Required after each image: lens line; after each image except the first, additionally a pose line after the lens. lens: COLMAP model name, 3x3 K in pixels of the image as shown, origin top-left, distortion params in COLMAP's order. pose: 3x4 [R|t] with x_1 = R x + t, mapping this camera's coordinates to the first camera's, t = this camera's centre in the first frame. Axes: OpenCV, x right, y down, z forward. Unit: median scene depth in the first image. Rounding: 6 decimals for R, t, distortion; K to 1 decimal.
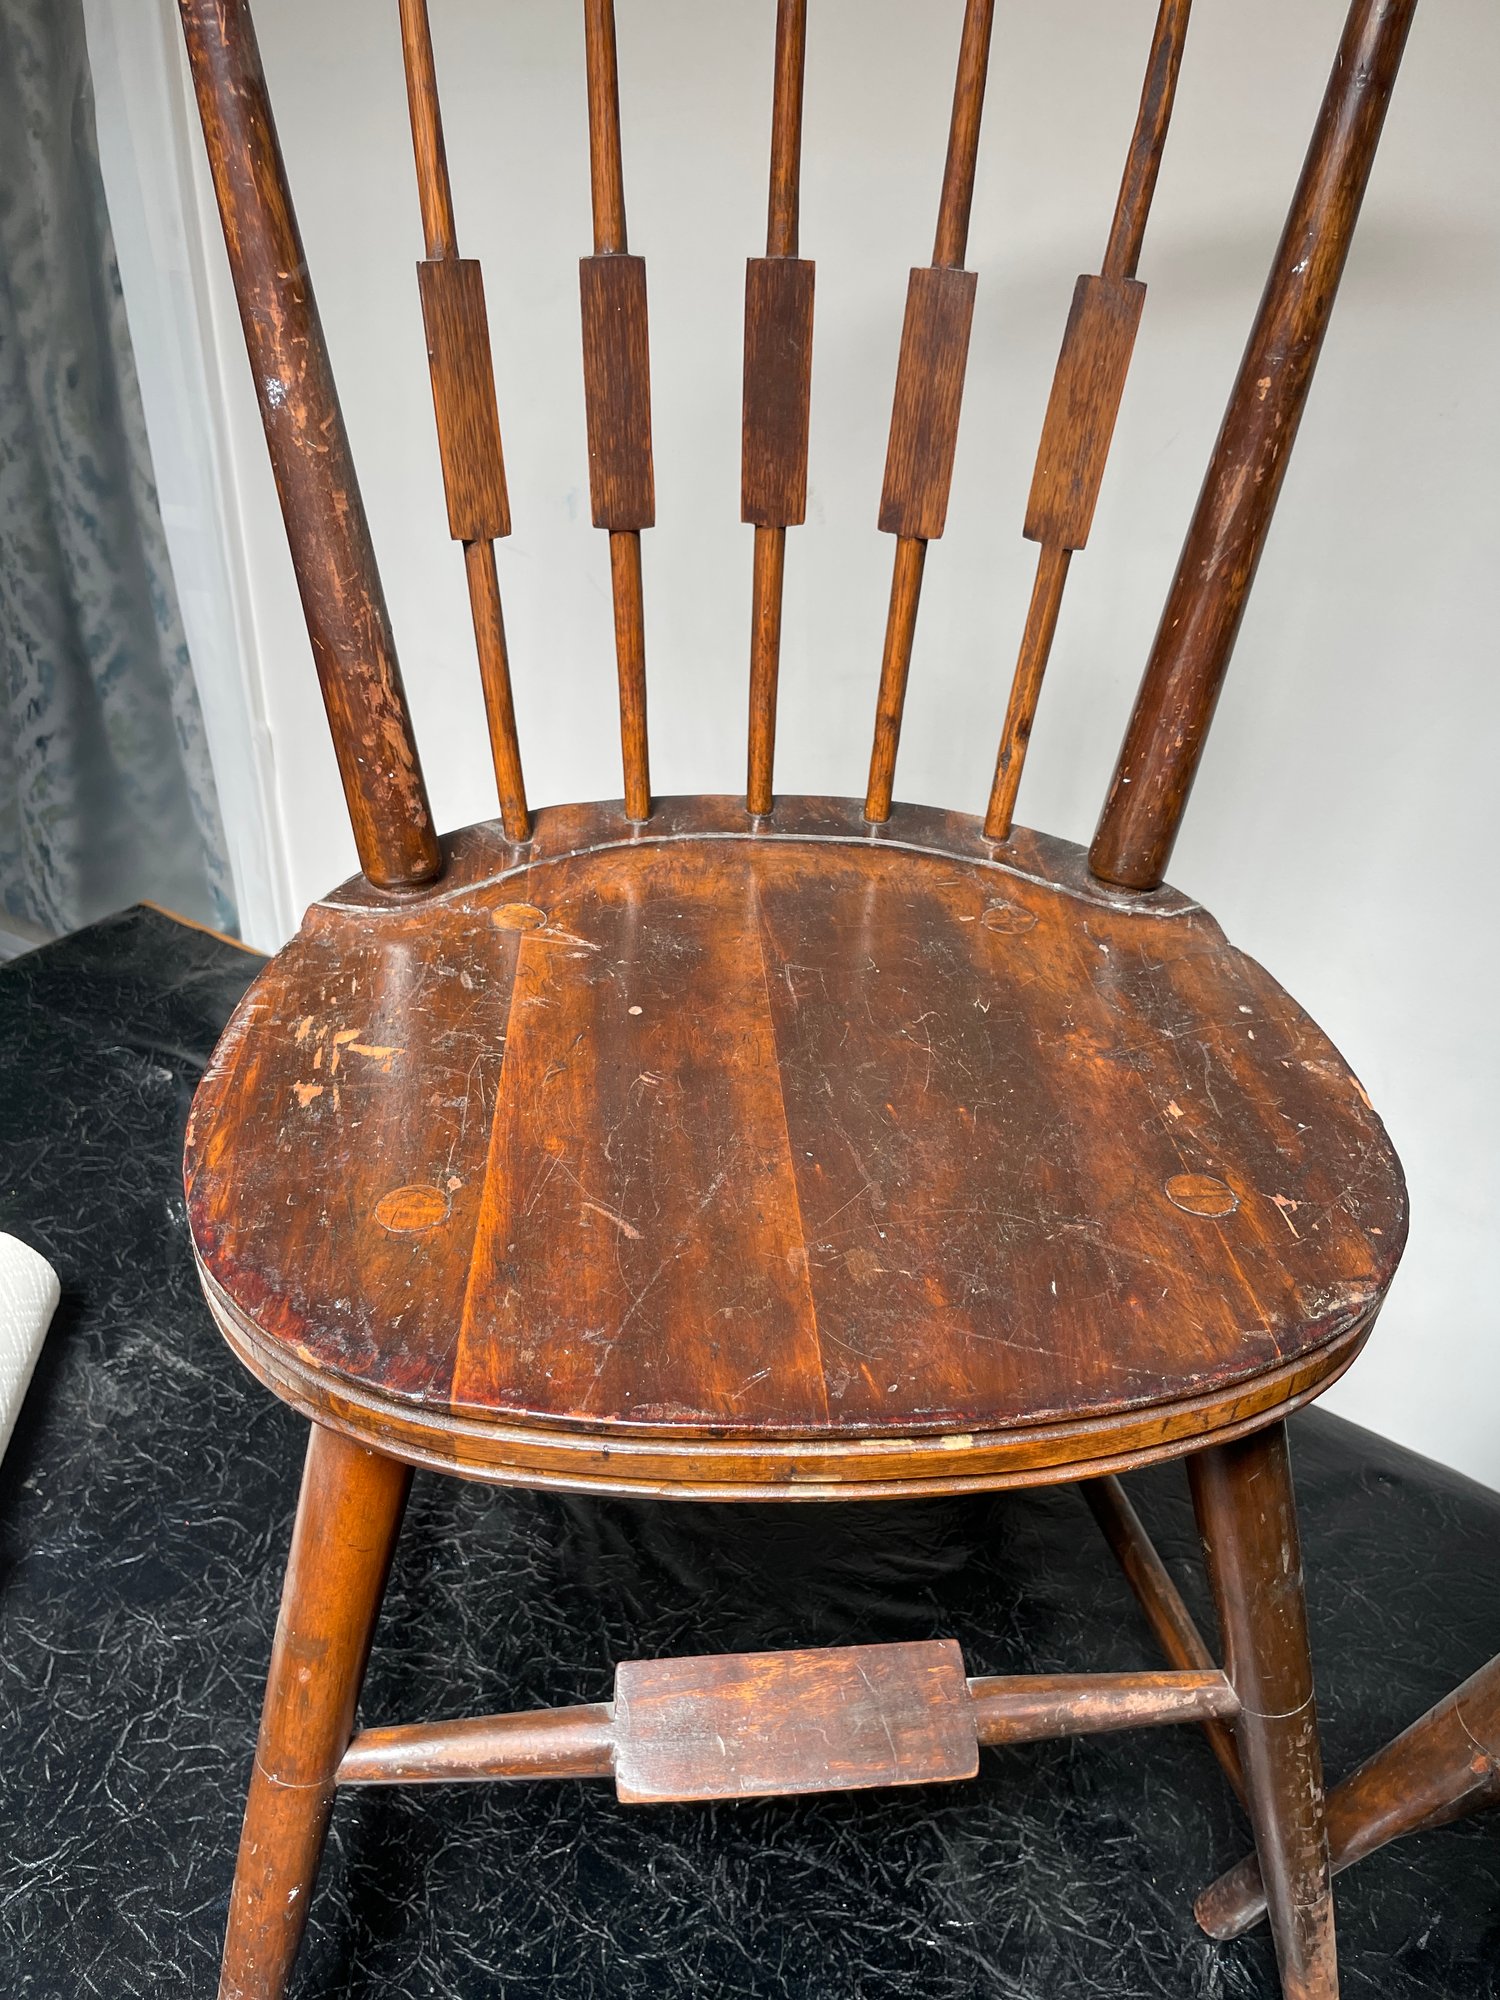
lens RADIAL K [[1515.7, 0, 764.6], [0, 1515.7, 1019.5], [0, 0, 1]] dist [0.082097, -0.118911]
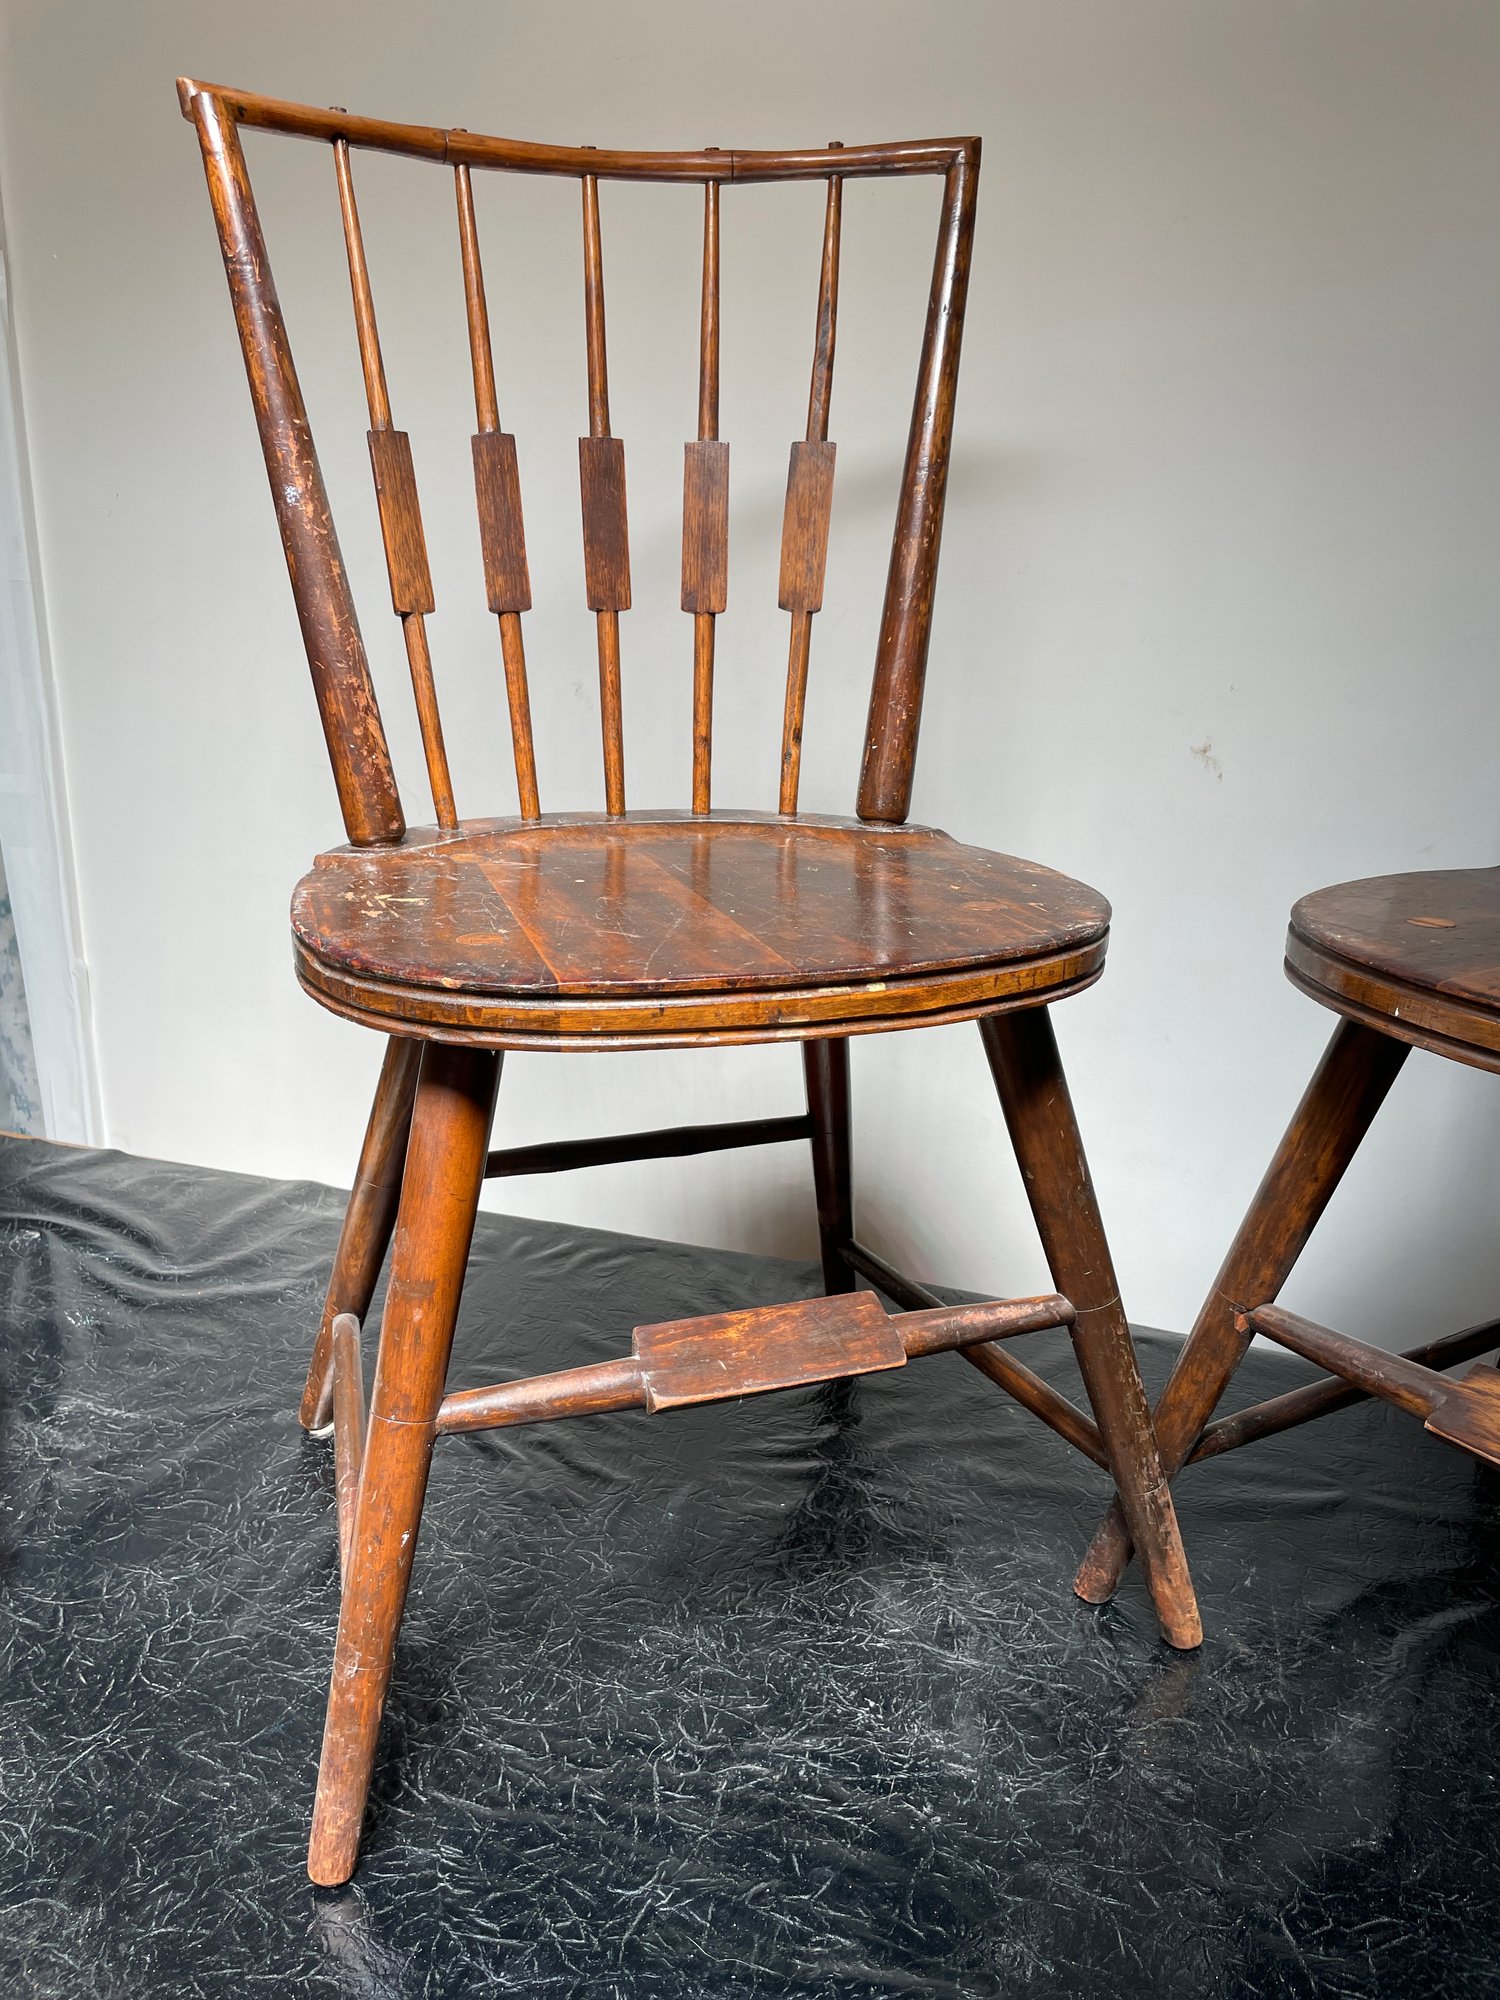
lens RADIAL K [[1509.1, 0, 748.4], [0, 1509.1, 1010.3], [0, 0, 1]] dist [0.090065, -0.128757]
pose [[0.971546, -0.097825, 0.215704, -0.218674], [0.151881, 0.956139, -0.250459, 0.428458], [-0.181742, 0.276094, 0.943791, -0.285001]]
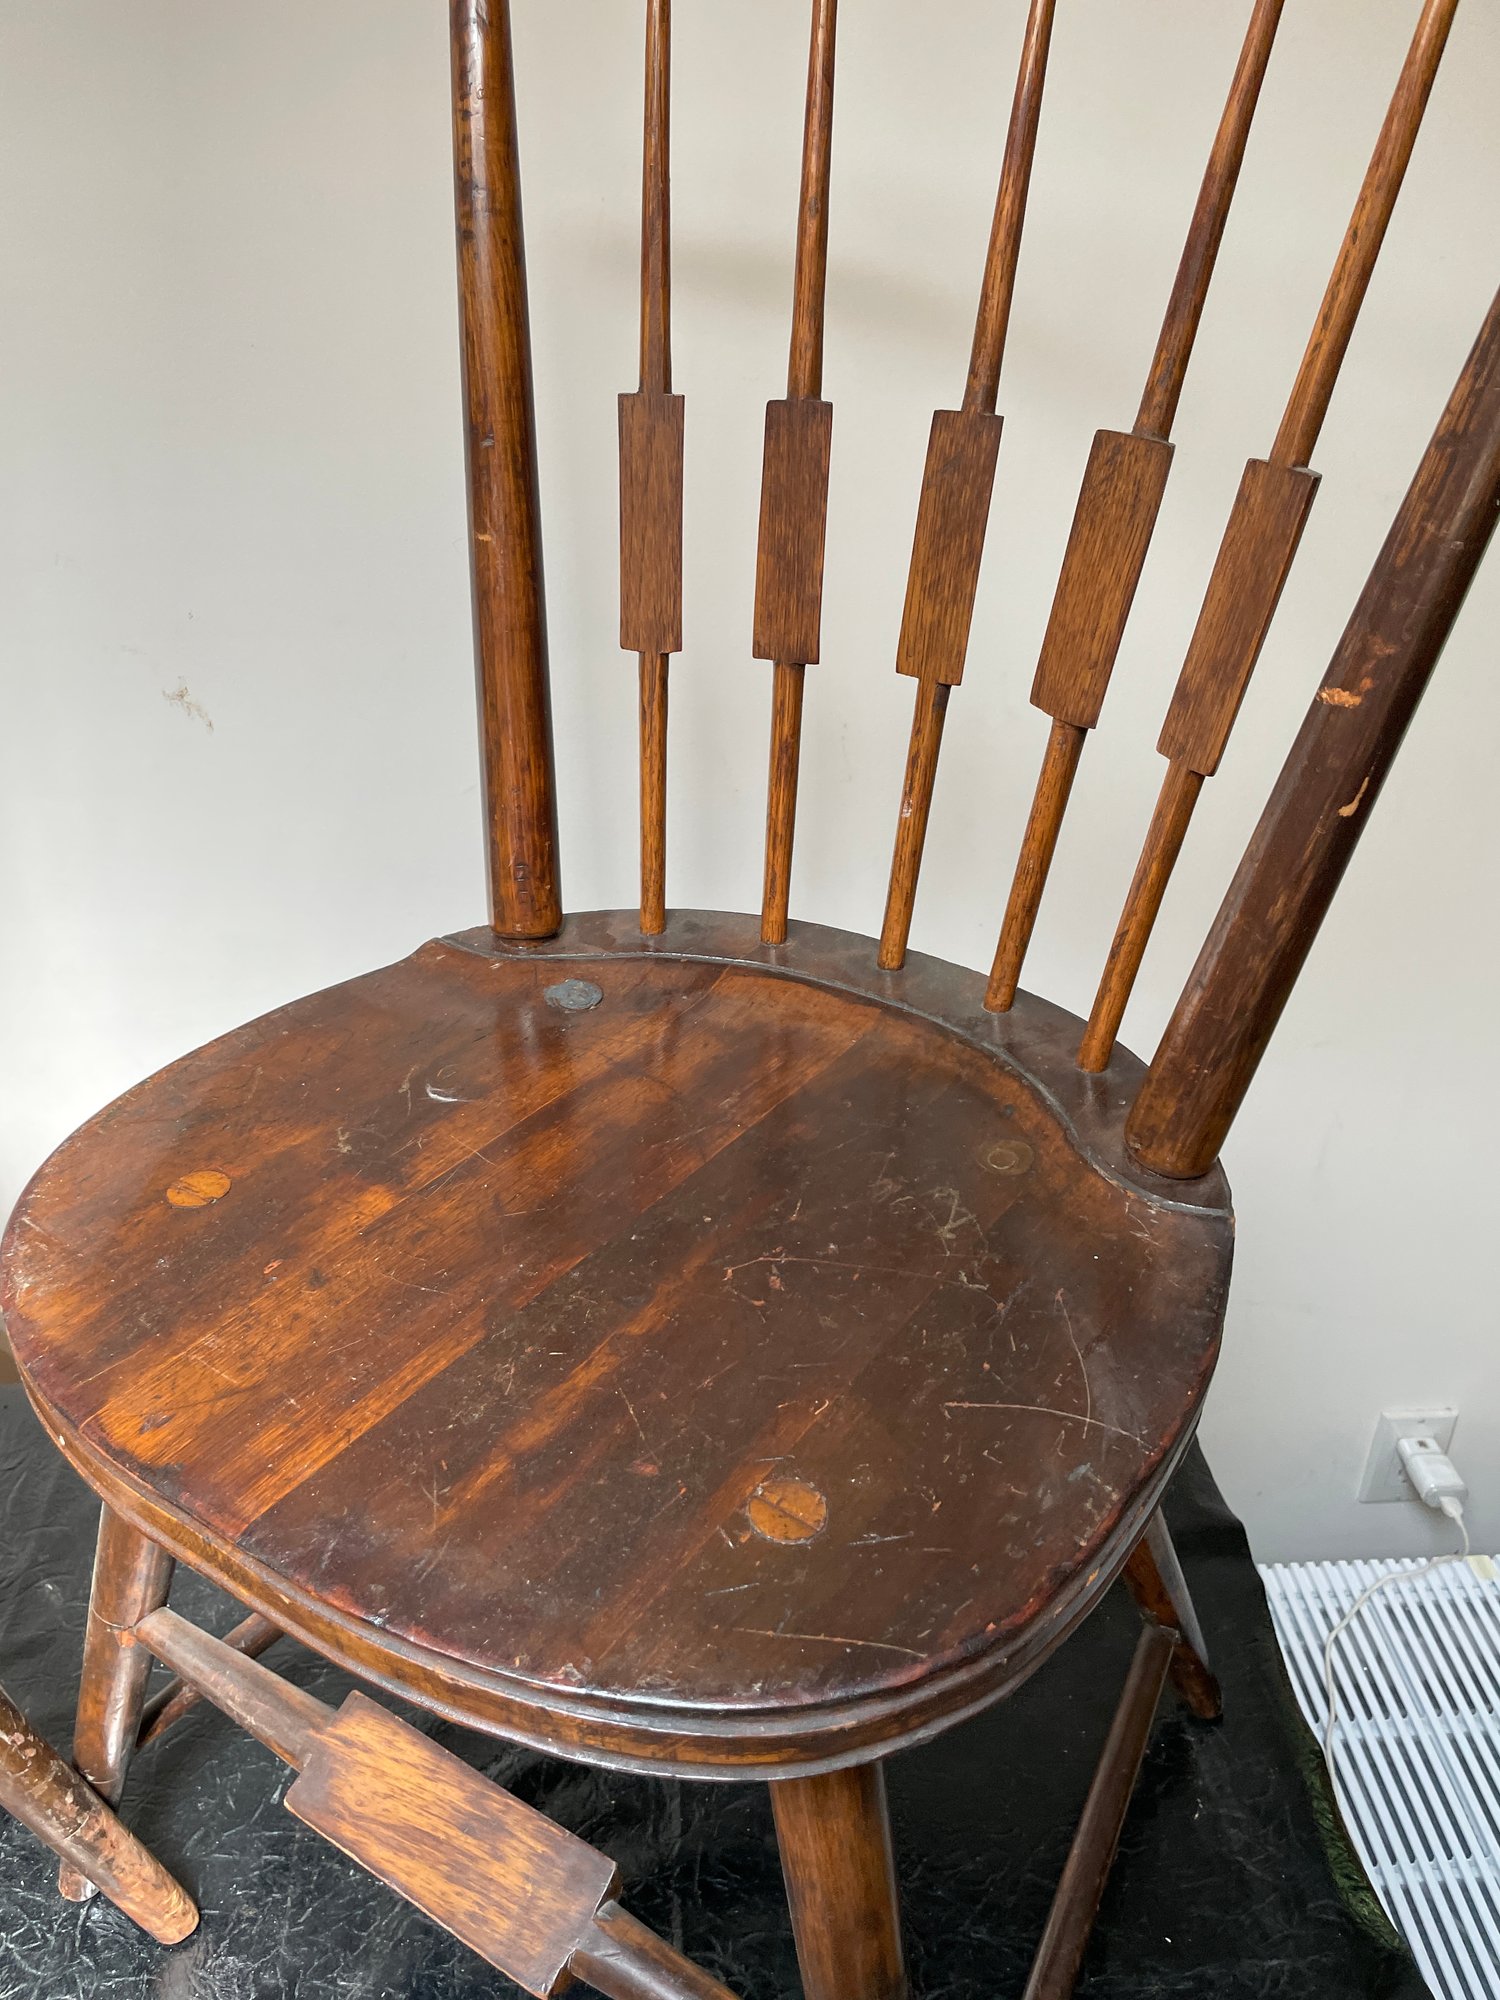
lens RADIAL K [[1509.1, 0, 748.4], [0, 1509.1, 1010.3], [0, 0, 1]] dist [0.090065, -0.128757]
pose [[0.817463, -0.338732, 0.465849, 0.409780], [0.347619, 0.935027, 0.069890, 0.114995], [-0.459255, 0.104806, 0.882100, -0.221913]]
